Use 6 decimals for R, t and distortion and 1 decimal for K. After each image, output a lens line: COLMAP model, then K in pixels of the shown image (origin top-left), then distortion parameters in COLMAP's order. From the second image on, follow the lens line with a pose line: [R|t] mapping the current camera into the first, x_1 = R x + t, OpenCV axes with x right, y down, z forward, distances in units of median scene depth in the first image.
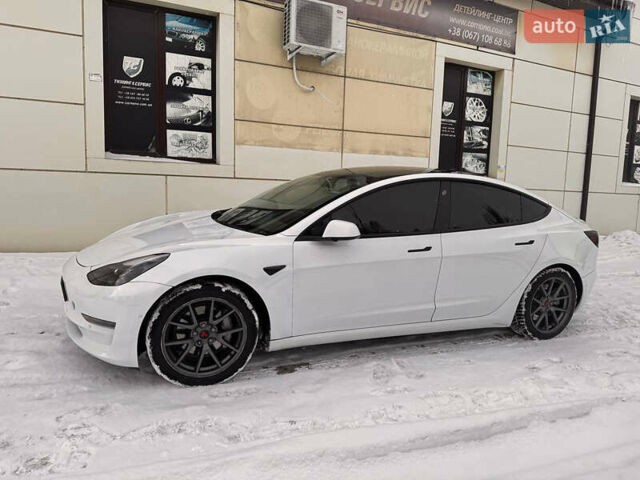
lens RADIAL K [[442.7, 0, 317.2], [0, 442.7, 237.3], [0, 0, 1]] dist [0.039196, -0.063380]
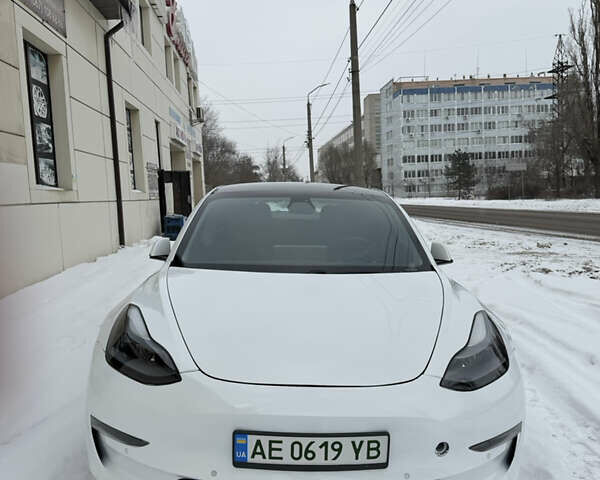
lens RADIAL K [[547.2, 0, 295.5], [0, 547.2, 247.0], [0, 0, 1]] dist [0.014760, 0.000000]
pose [[0.385322, -0.131741, 0.913330, -0.506401], [0.144912, 0.986115, 0.081103, -0.075286], [-0.911333, 0.101102, 0.399063, 0.350220]]
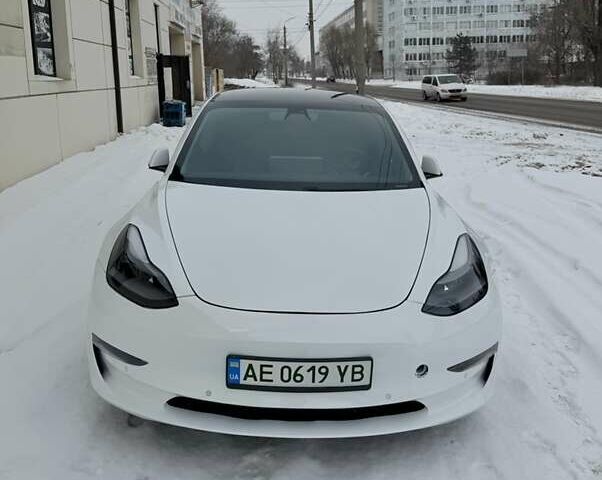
lens RADIAL K [[548.9, 0, 304.1], [0, 548.9, 147.7], [0, 0, 1]] dist [0.011401, 0.000000]
pose [[0.372357, -0.159208, 0.914332, -0.515584], [0.130192, 0.984395, 0.118388, -0.104768], [-0.918912, 0.074956, 0.387275, 0.337580]]
